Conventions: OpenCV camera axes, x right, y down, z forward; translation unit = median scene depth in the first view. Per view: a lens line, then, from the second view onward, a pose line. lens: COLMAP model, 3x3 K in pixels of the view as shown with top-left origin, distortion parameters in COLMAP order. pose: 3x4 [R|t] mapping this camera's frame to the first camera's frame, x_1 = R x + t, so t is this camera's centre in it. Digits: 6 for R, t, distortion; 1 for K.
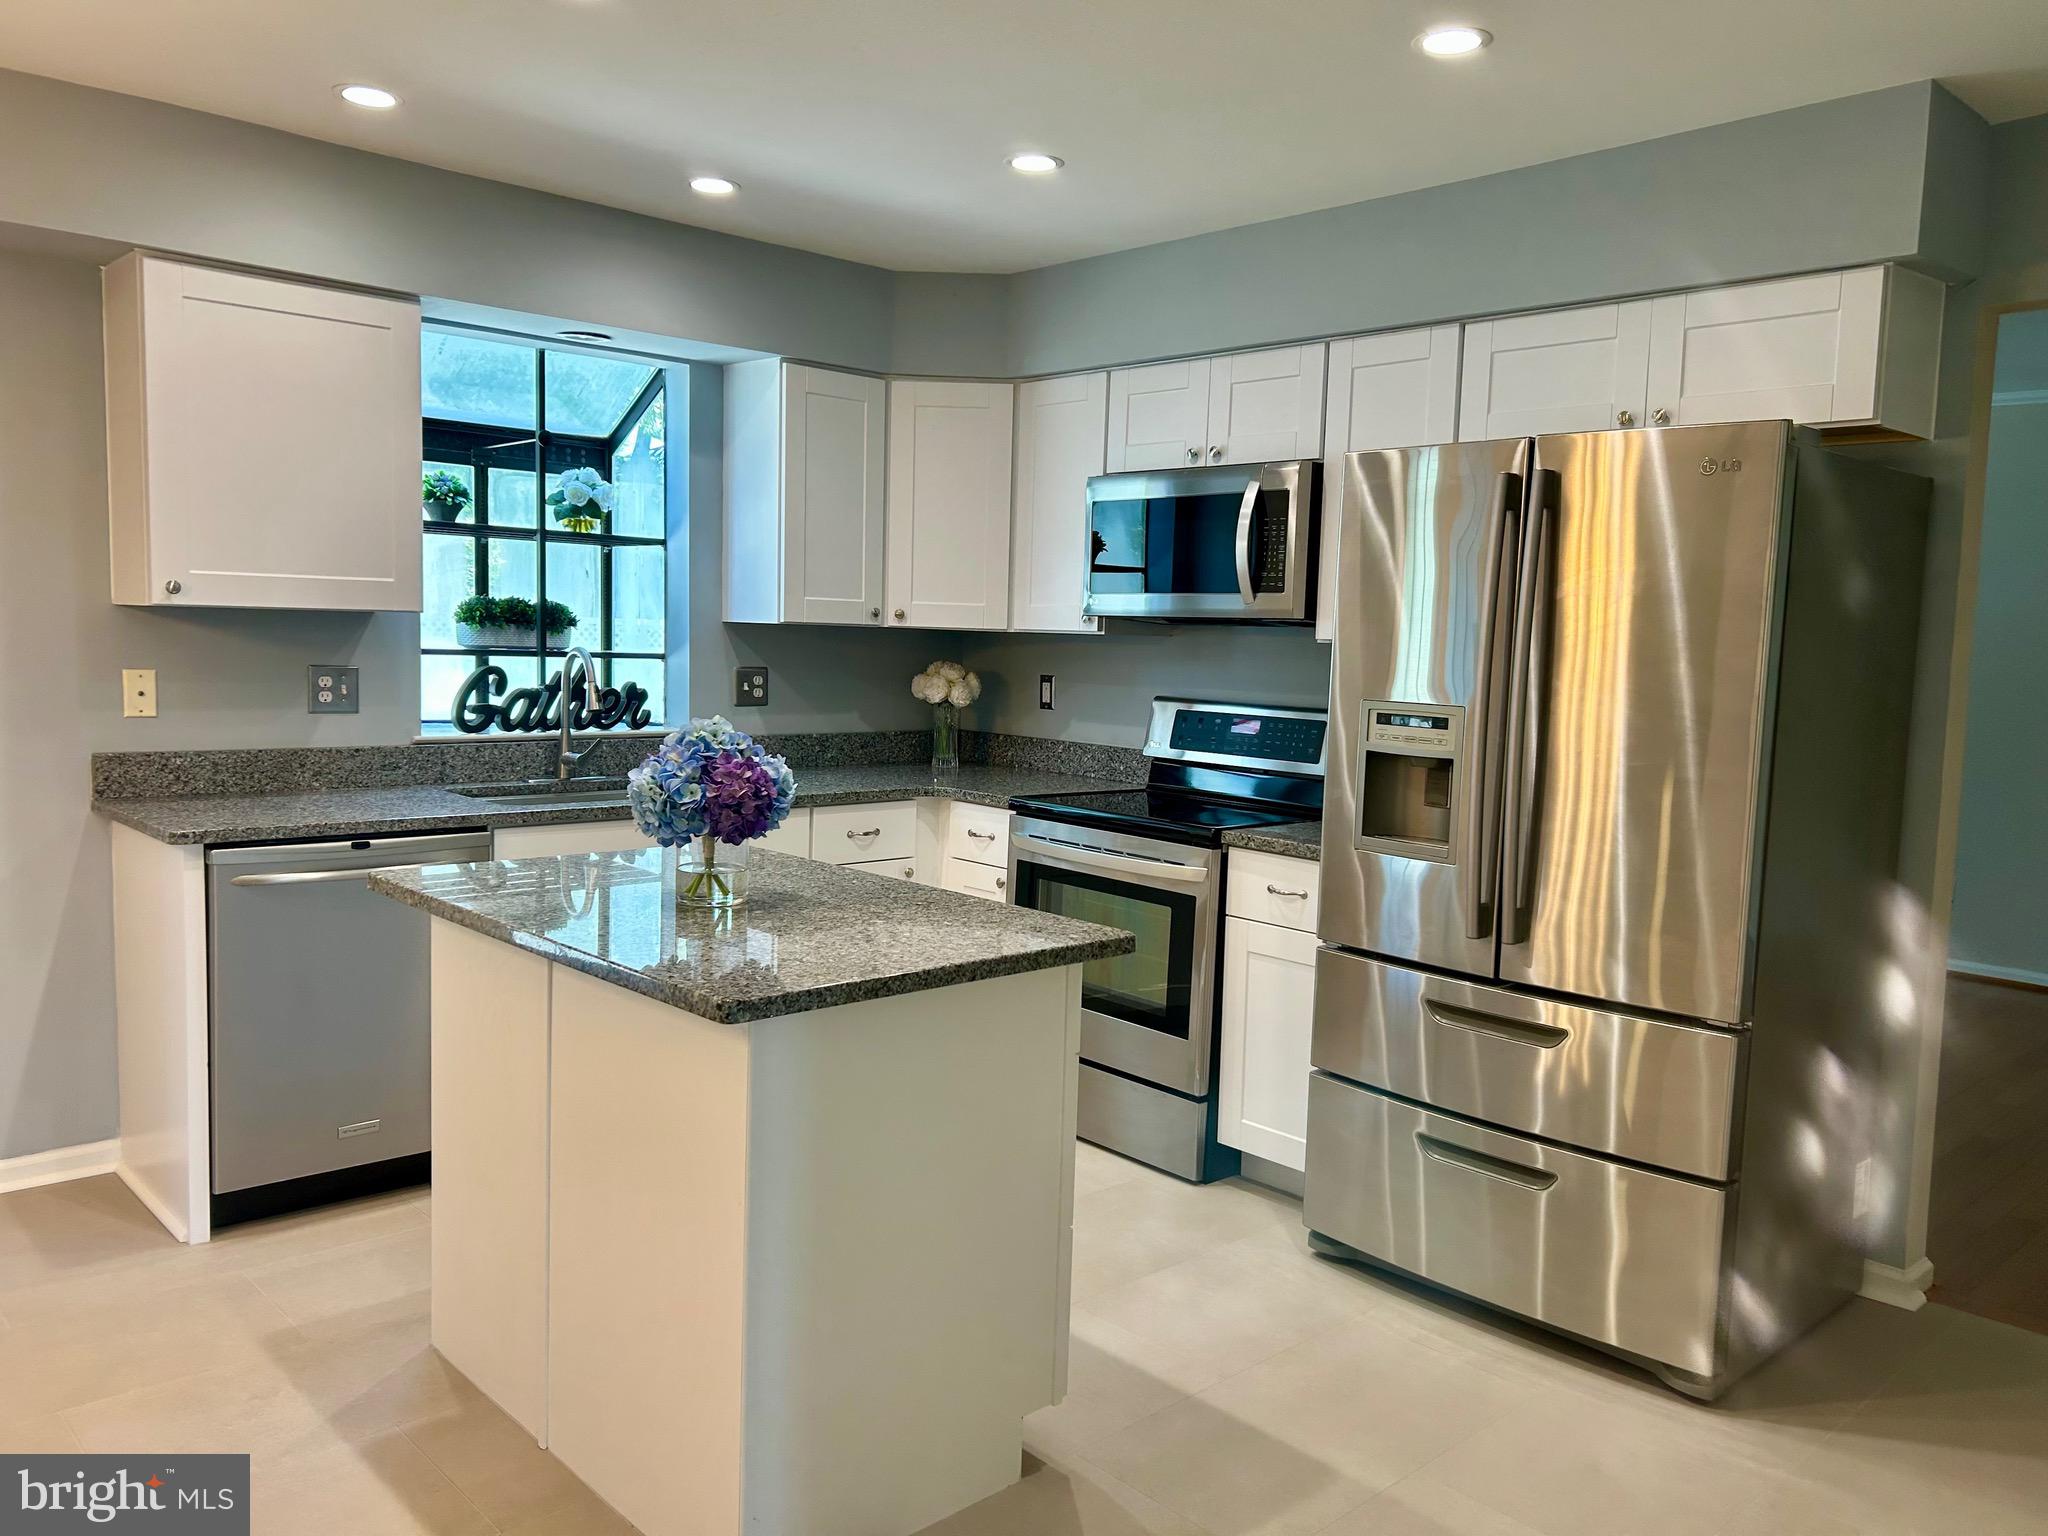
lens RADIAL K [[1534.7, 0, 1023.0], [0, 1534.7, 783.3], [0, 0, 1]] dist [0.093023, -0.098275]
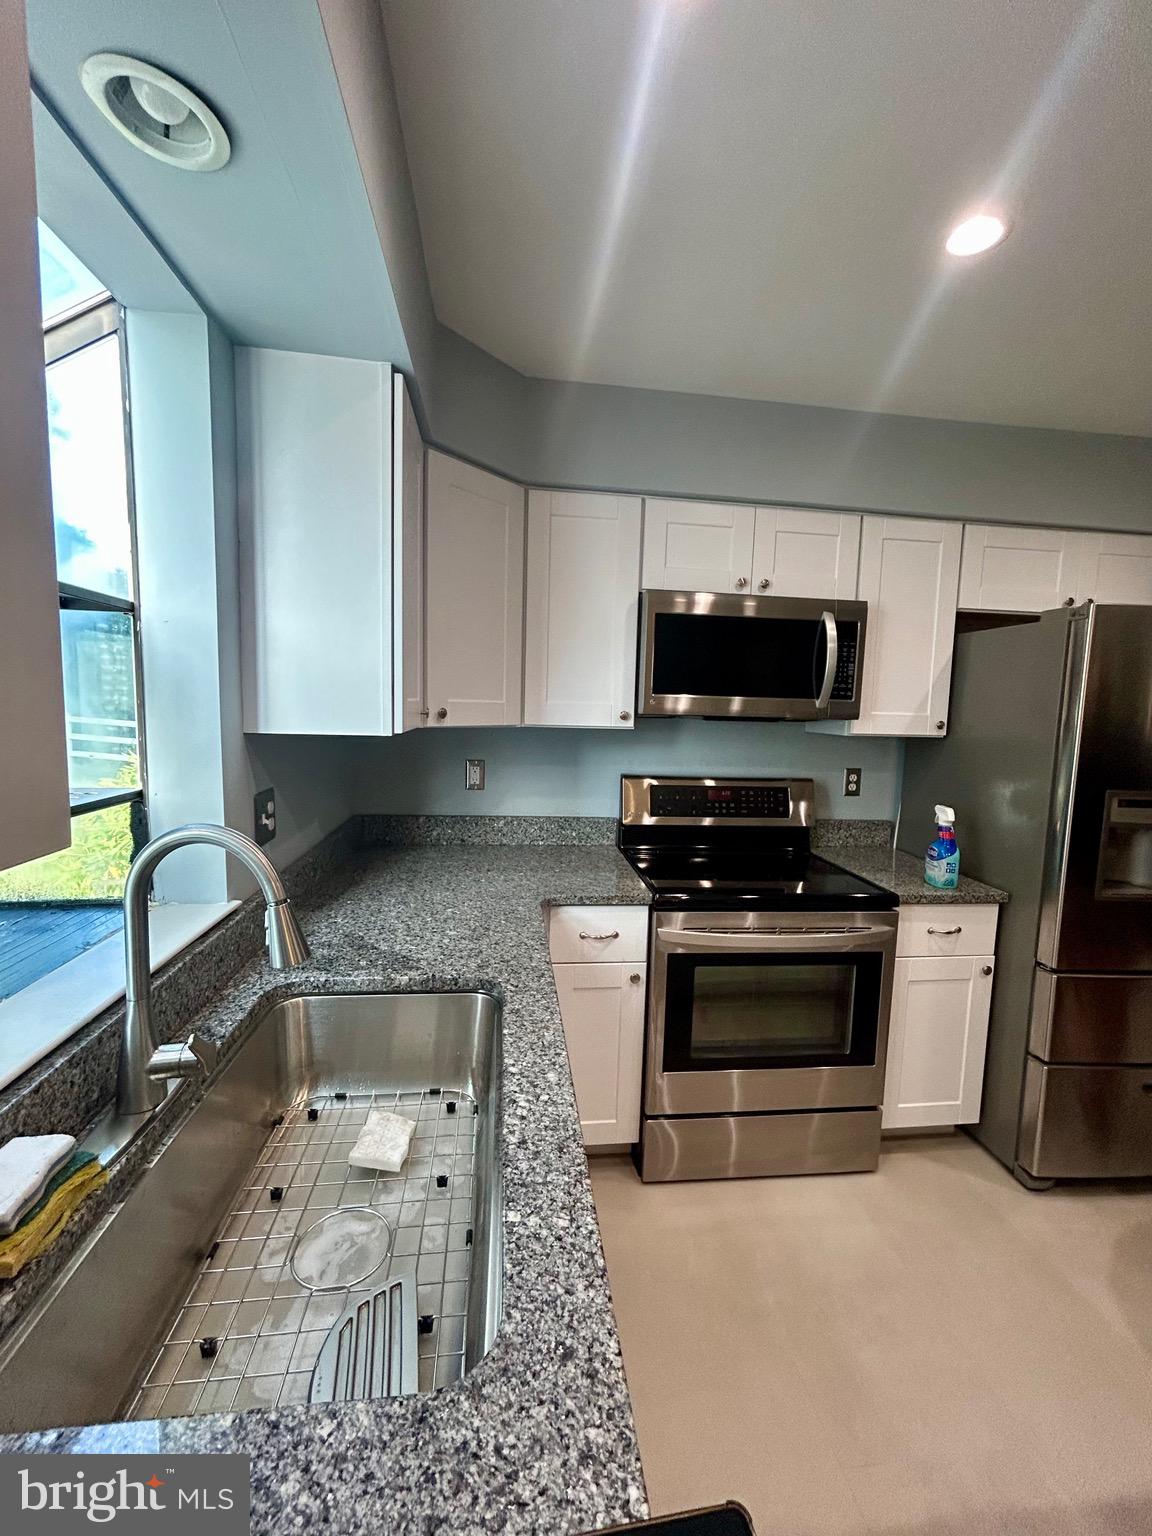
lens RADIAL K [[621.7, 0, 576.0], [0, 621.7, 768.0], [0, 0, 1]] dist [0.002132, -0.000056]
pose [[0.591666, -0.099035, 0.800077, -0.402853], [0.070524, 0.994980, 0.071007, -0.120278], [-0.803093, 0.014412, 0.595680, 0.873848]]
